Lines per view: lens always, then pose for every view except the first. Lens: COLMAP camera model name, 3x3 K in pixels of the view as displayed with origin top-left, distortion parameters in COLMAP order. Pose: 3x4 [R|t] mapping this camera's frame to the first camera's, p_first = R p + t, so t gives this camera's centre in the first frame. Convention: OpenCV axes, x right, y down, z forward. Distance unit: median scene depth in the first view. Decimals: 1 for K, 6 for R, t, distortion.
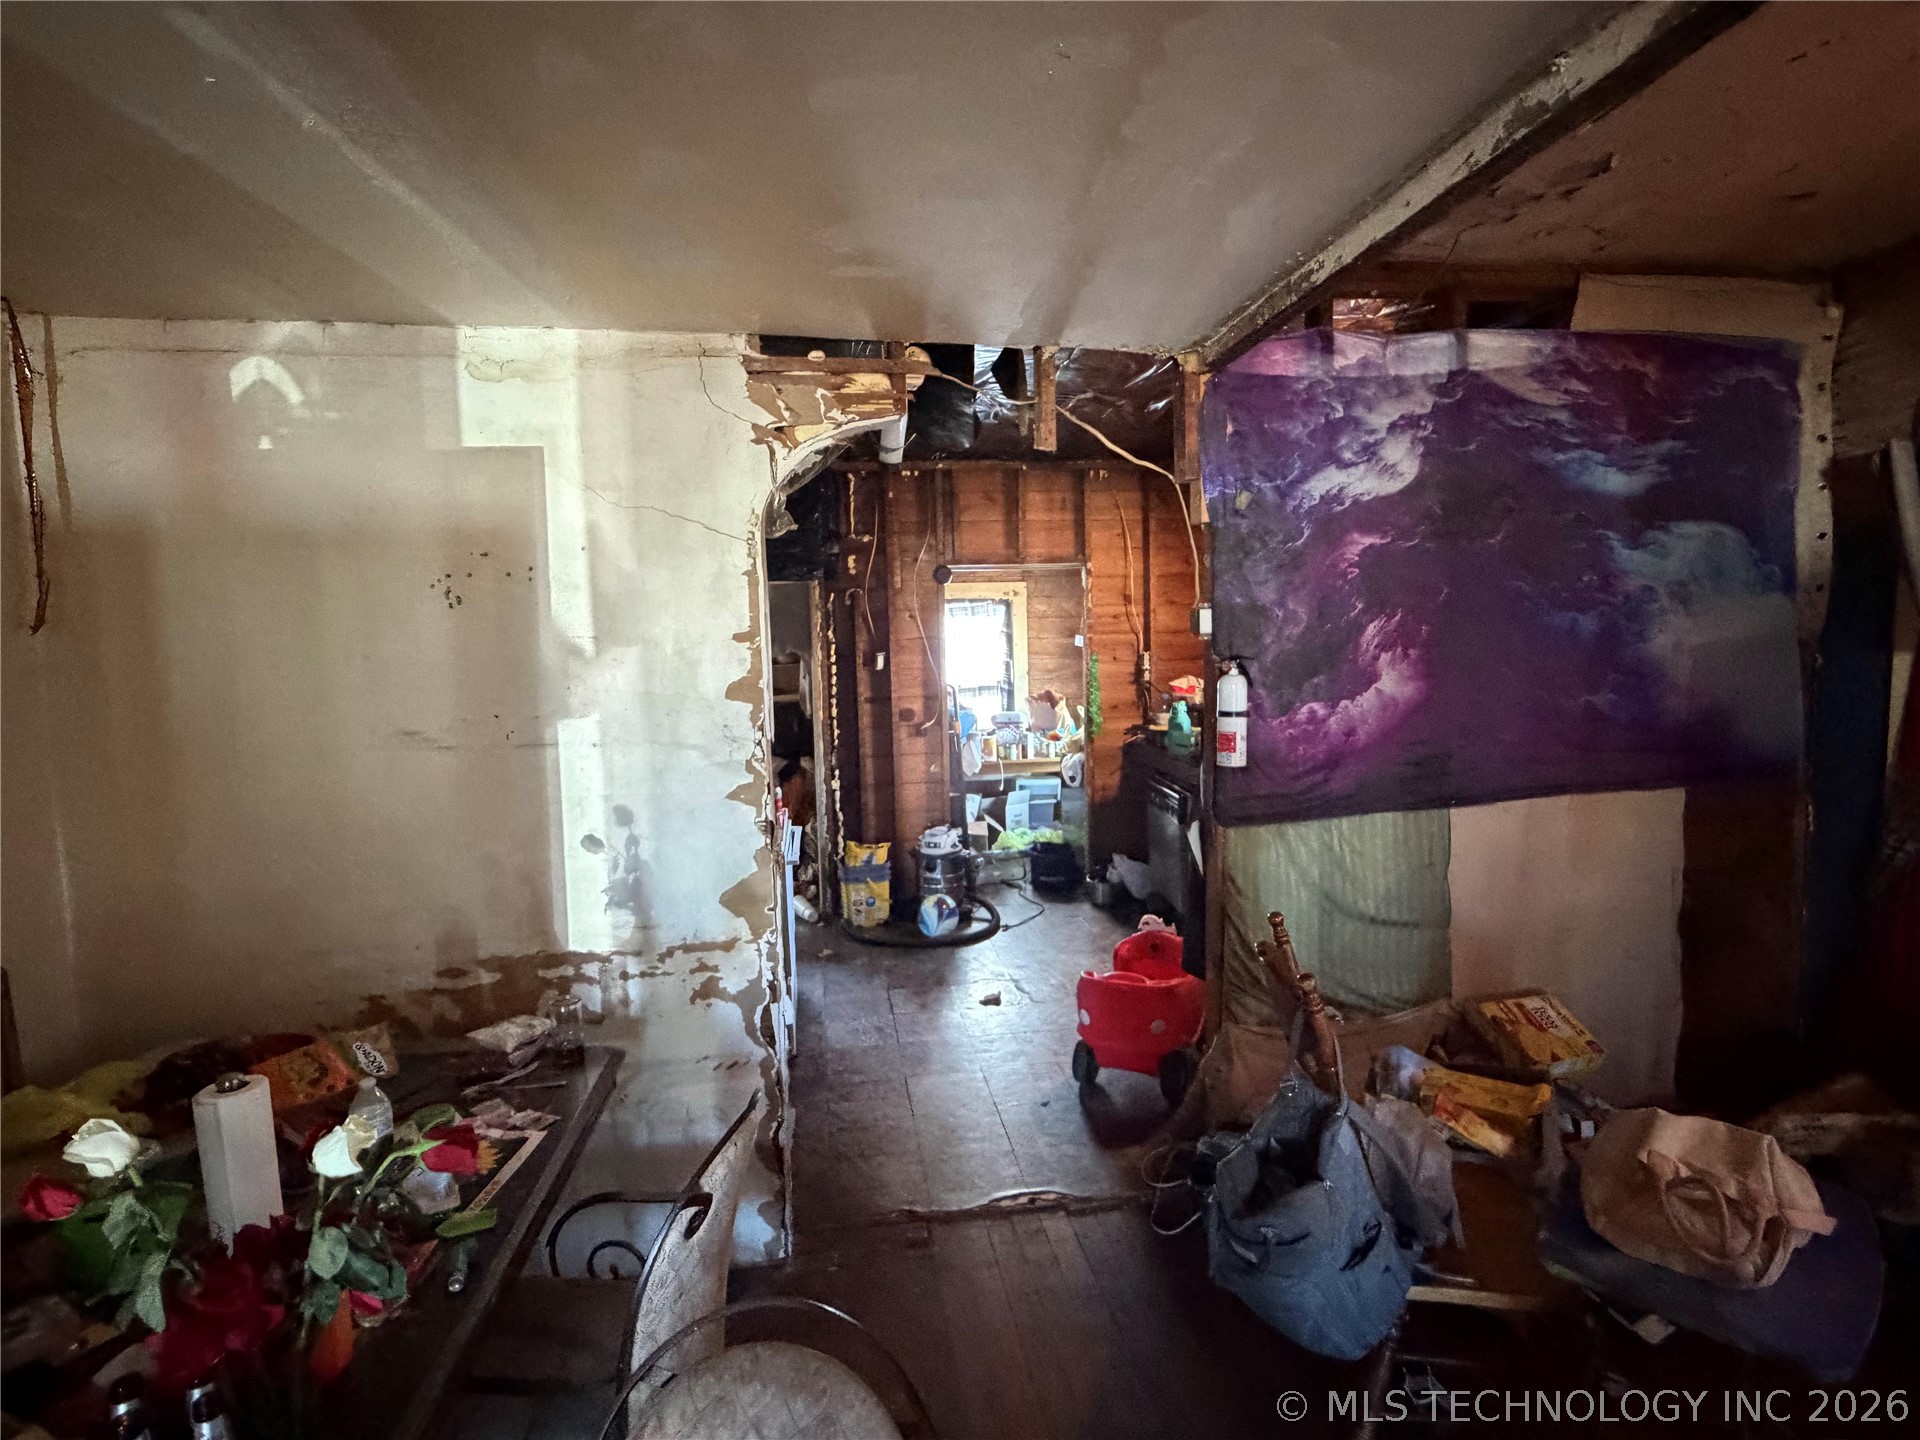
lens RADIAL K [[968.0, 0, 960.0], [0, 968.0, 720.0], [0, 0, 1]] dist [-0.001886, 0.001197]
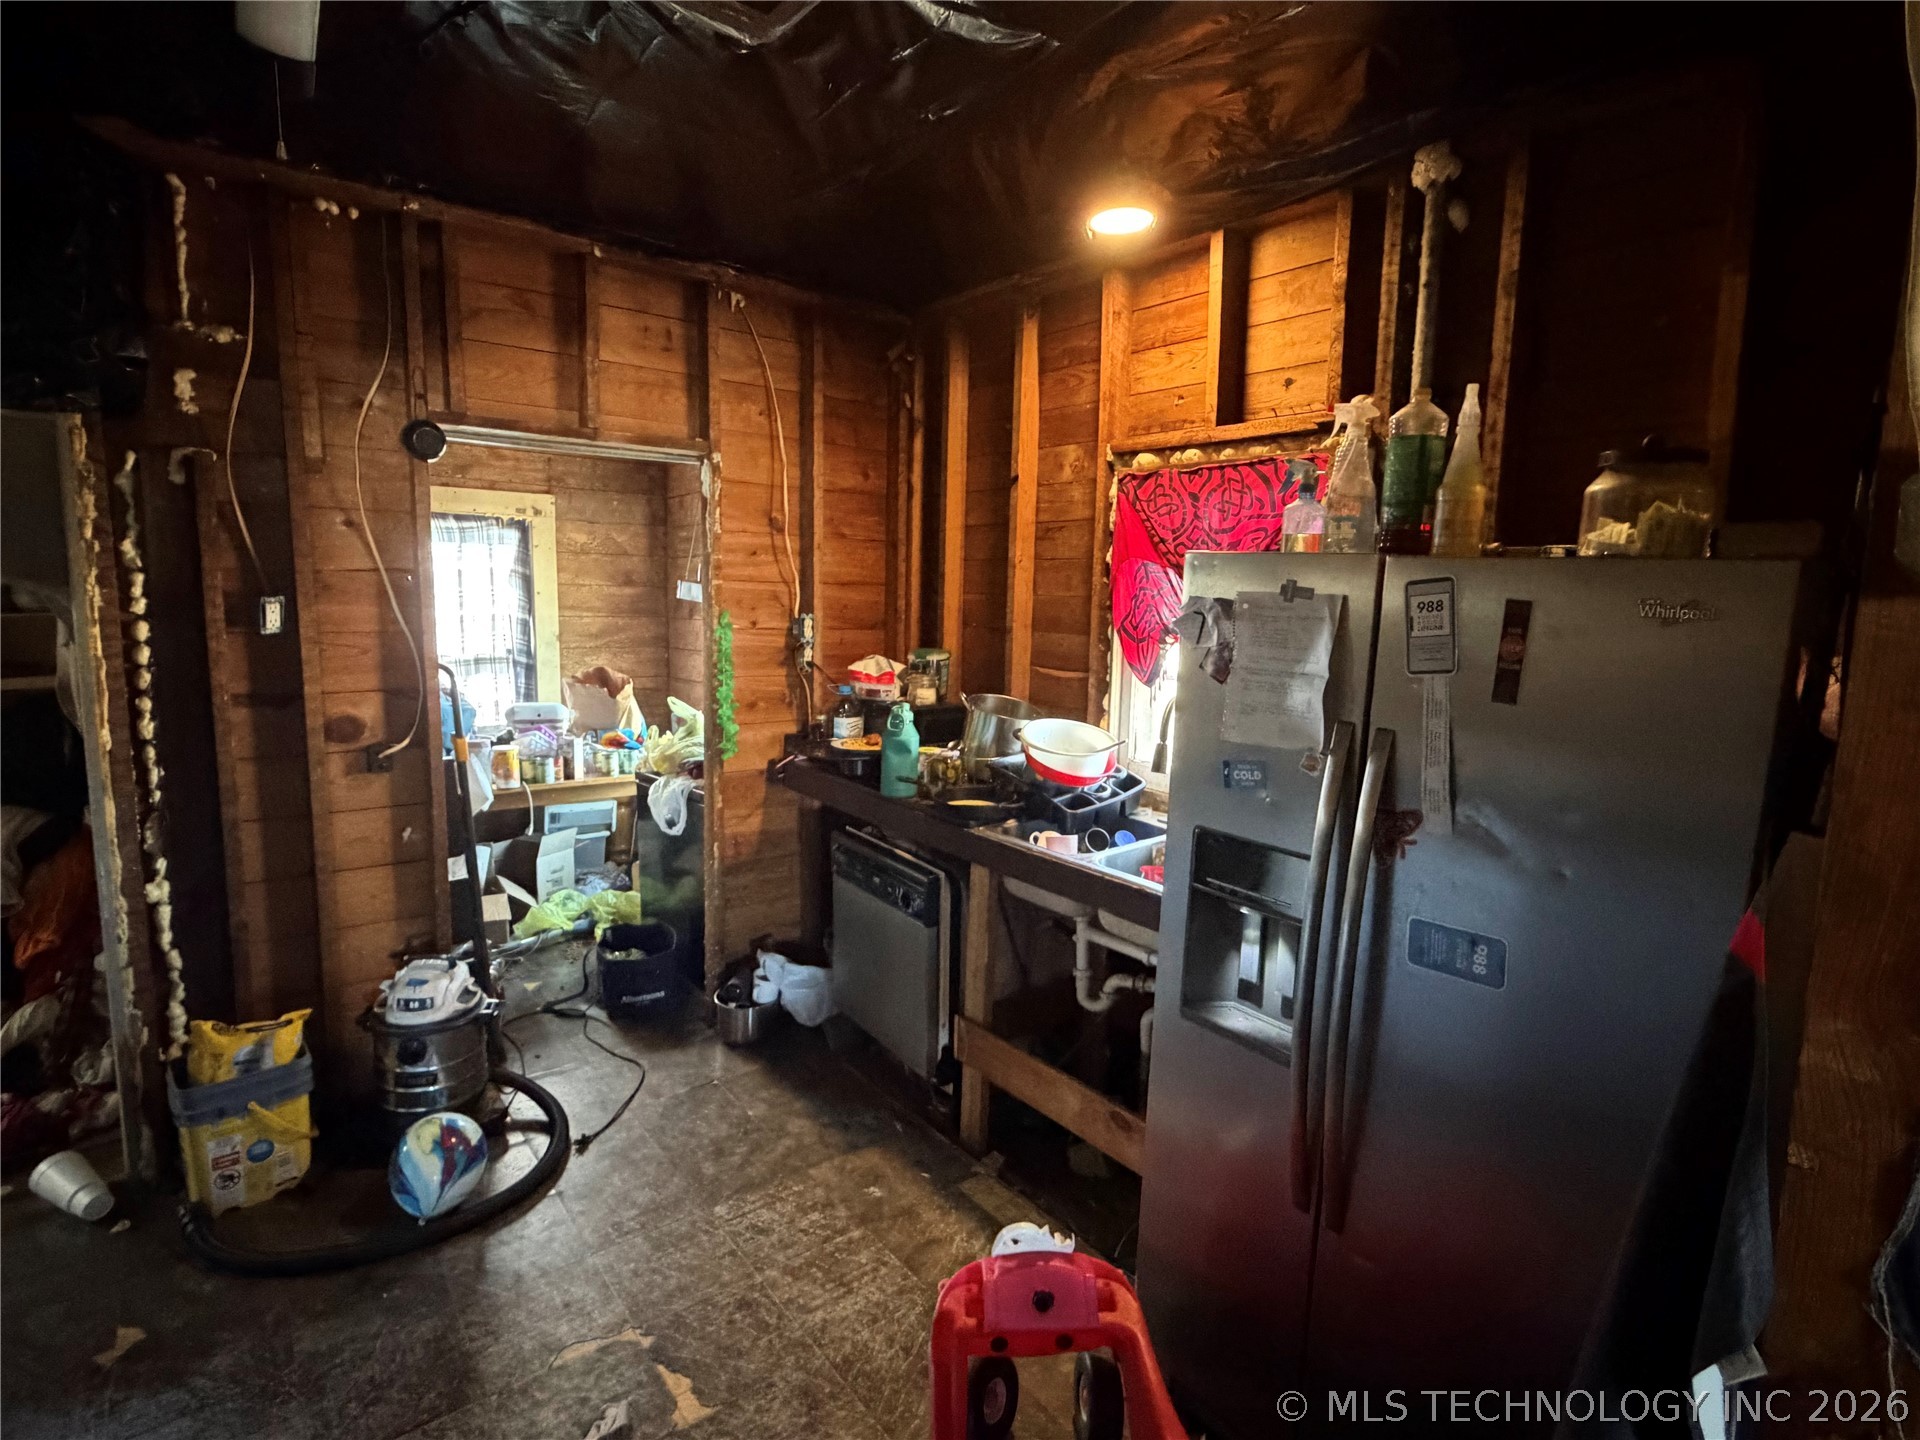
lens RADIAL K [[968.0, 0, 960.0], [0, 968.0, 720.0], [0, 0, 1]] dist [-0.001886, 0.001197]
pose [[0.867660, -0.020645, 0.496730, -0.027973], [-0.000560, 0.999096, 0.042502, -0.030528], [-0.497158, -0.037155, 0.866864, 0.432568]]
